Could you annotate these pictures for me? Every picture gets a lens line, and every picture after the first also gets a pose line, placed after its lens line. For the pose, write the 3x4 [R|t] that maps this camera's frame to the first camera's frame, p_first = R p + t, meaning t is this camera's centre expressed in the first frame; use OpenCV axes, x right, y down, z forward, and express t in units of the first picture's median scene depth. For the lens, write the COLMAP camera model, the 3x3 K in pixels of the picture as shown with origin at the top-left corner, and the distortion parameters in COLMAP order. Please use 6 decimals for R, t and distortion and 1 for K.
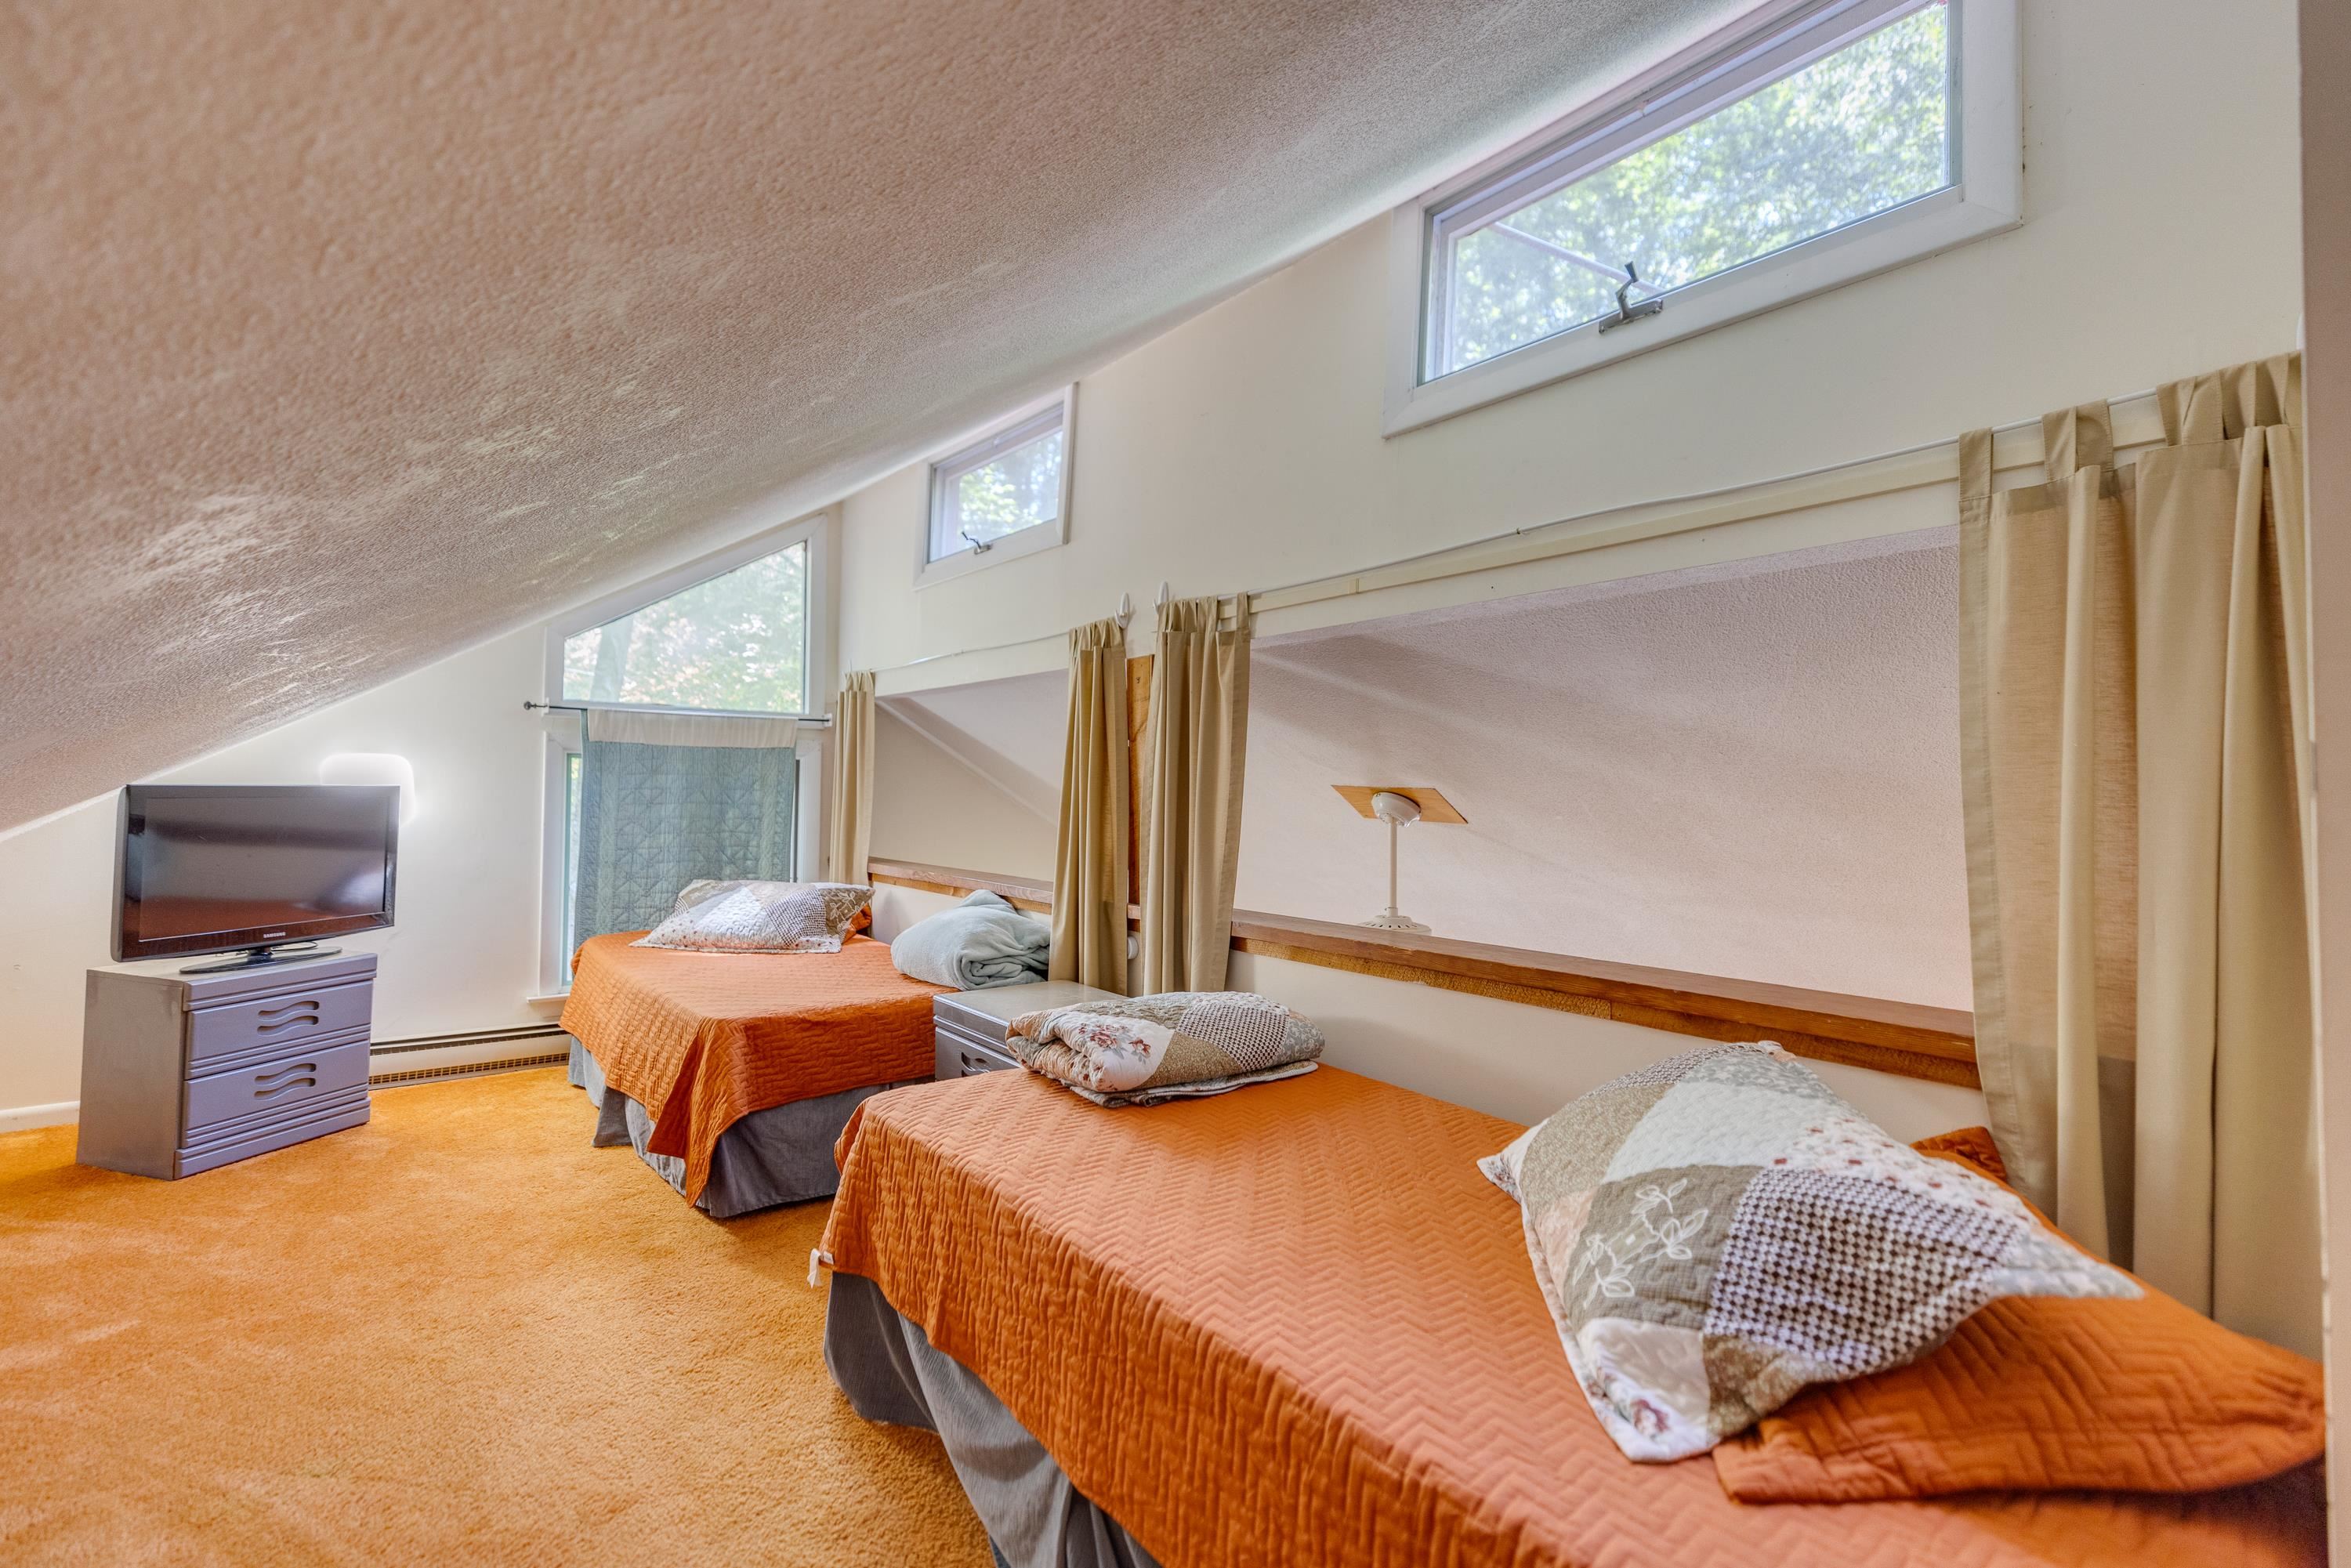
lens RADIAL K [[1069.5, 0, 1177.0], [0, 1069.5, 772.6], [0, 0, 1]] dist [0.004334, 0.000722]
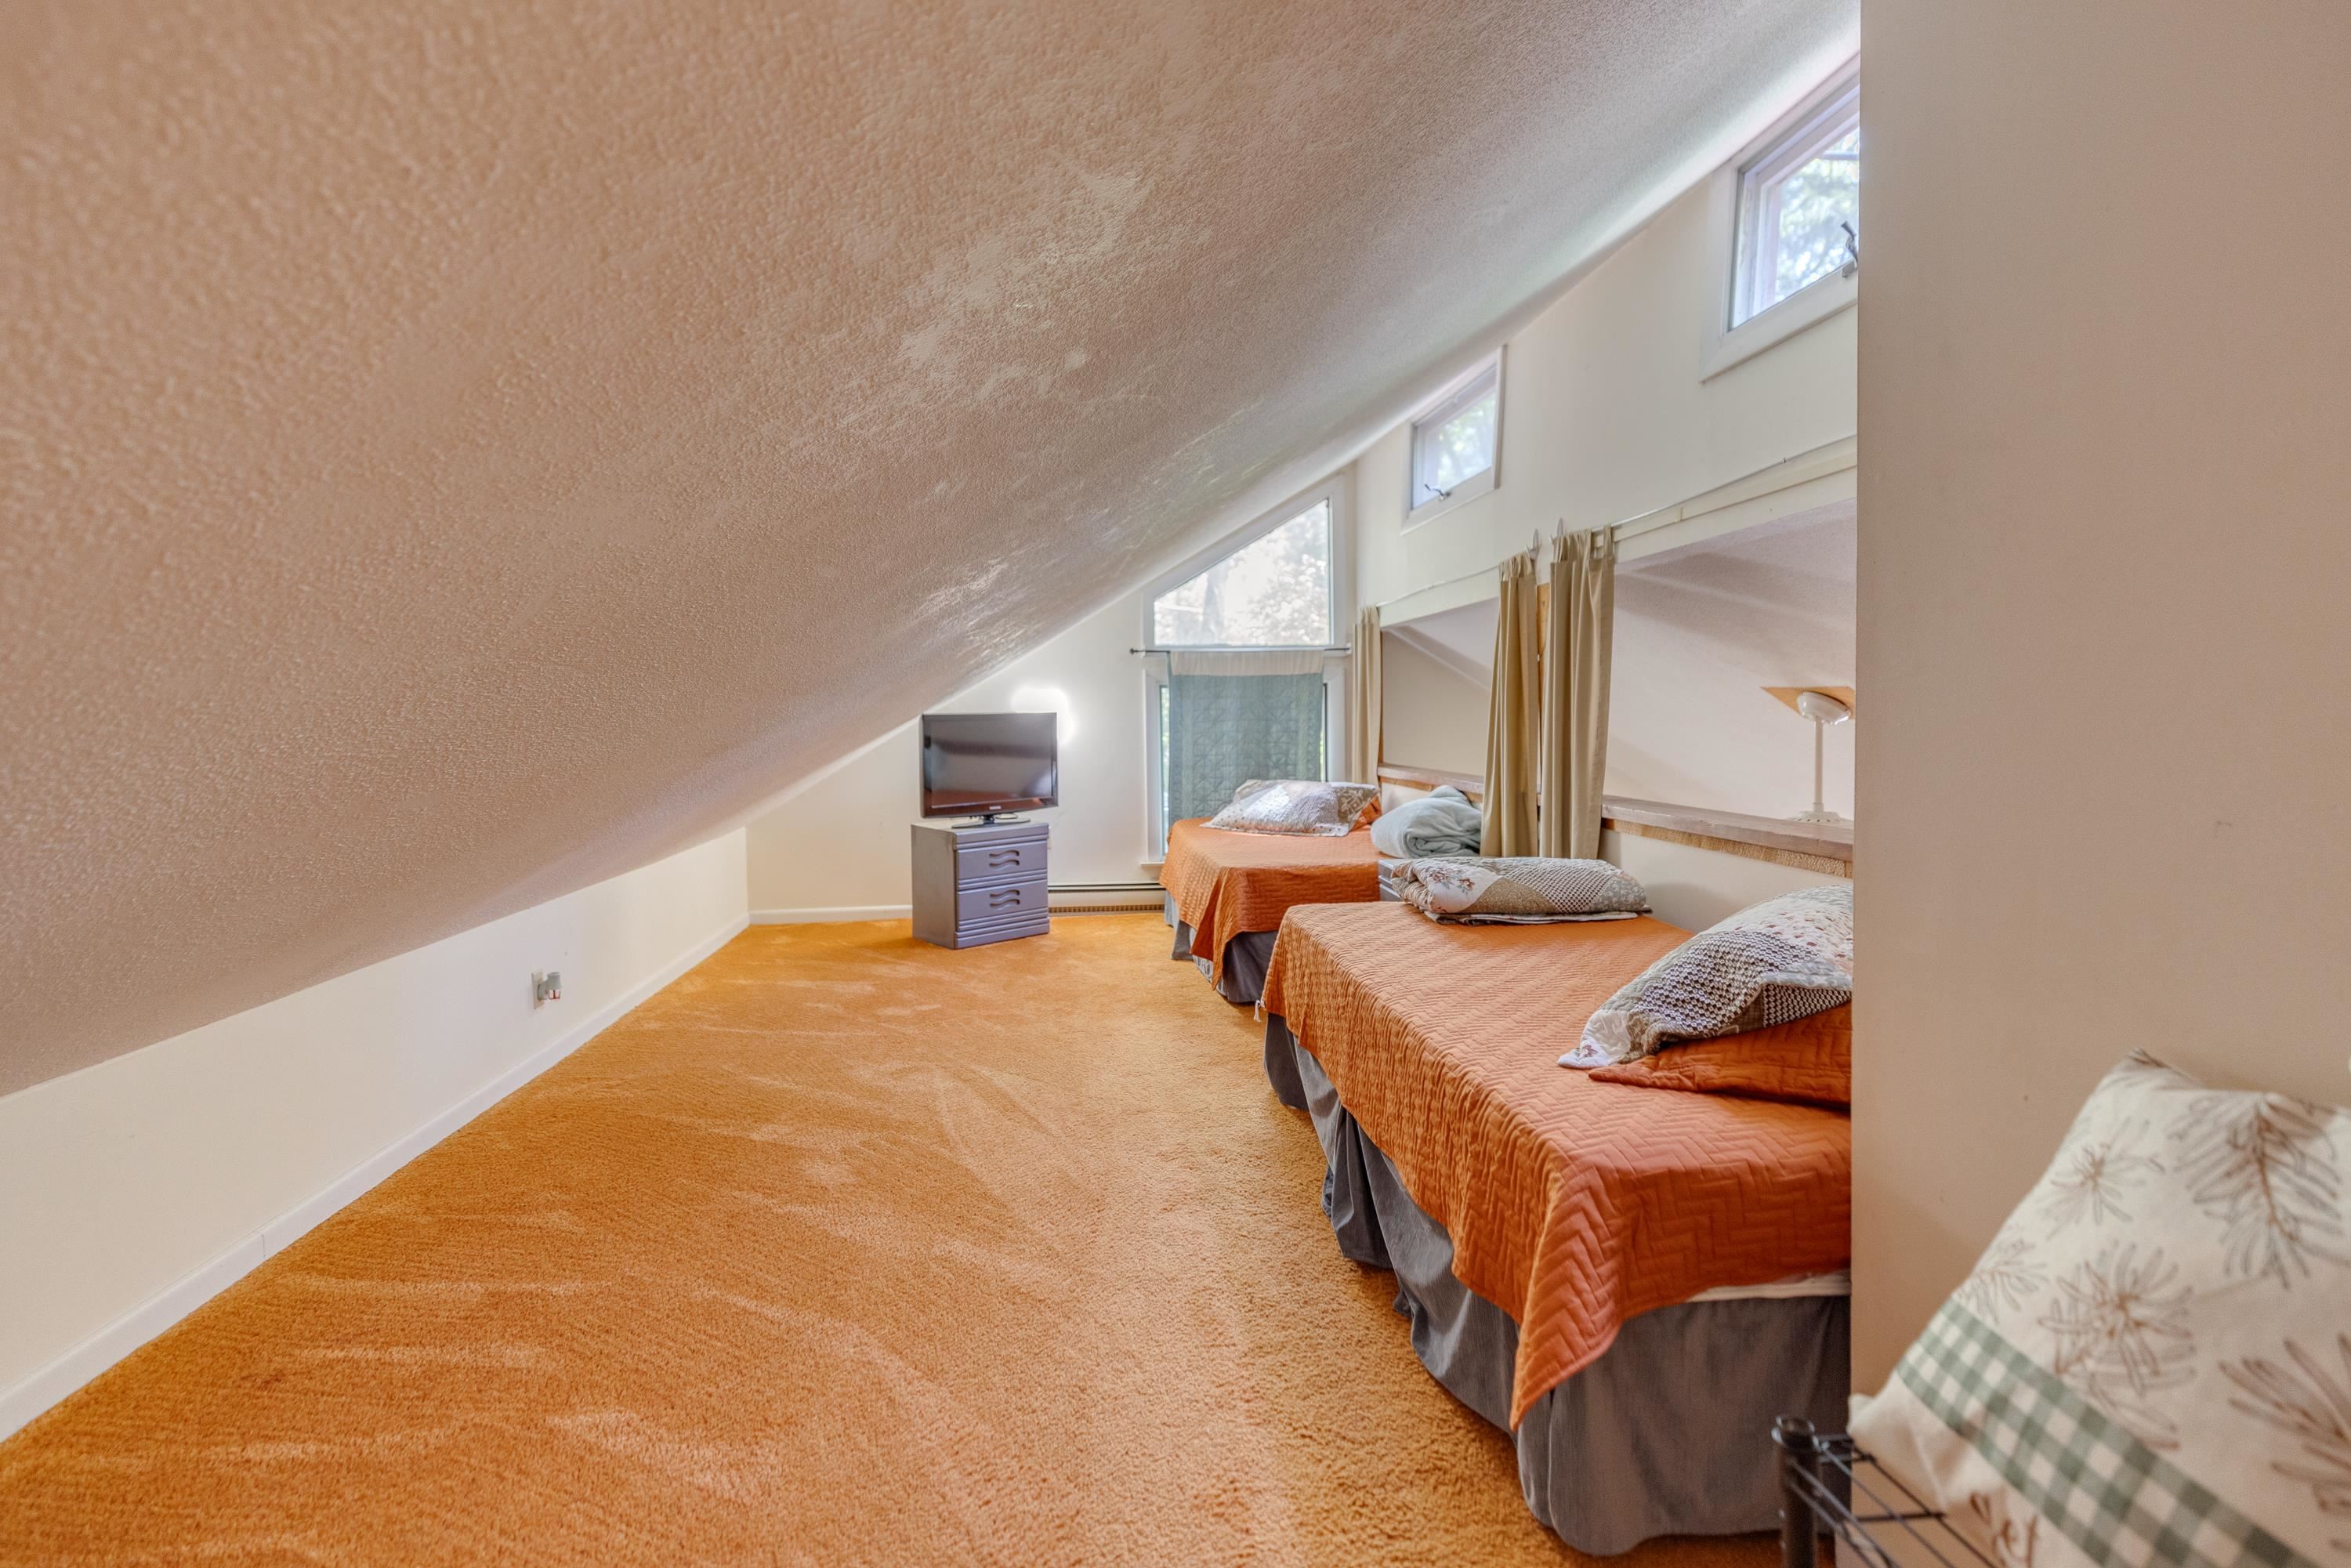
lens RADIAL K [[1069.5, 0, 1177.0], [0, 1069.5, 772.6], [0, 0, 1]] dist [0.004334, 0.000722]
pose [[0.855235, 0.003202, -0.518231, 0.215444], [0.035796, 0.997228, 0.065236, 0.007017], [0.517003, -0.074343, 0.852749, -0.211315]]
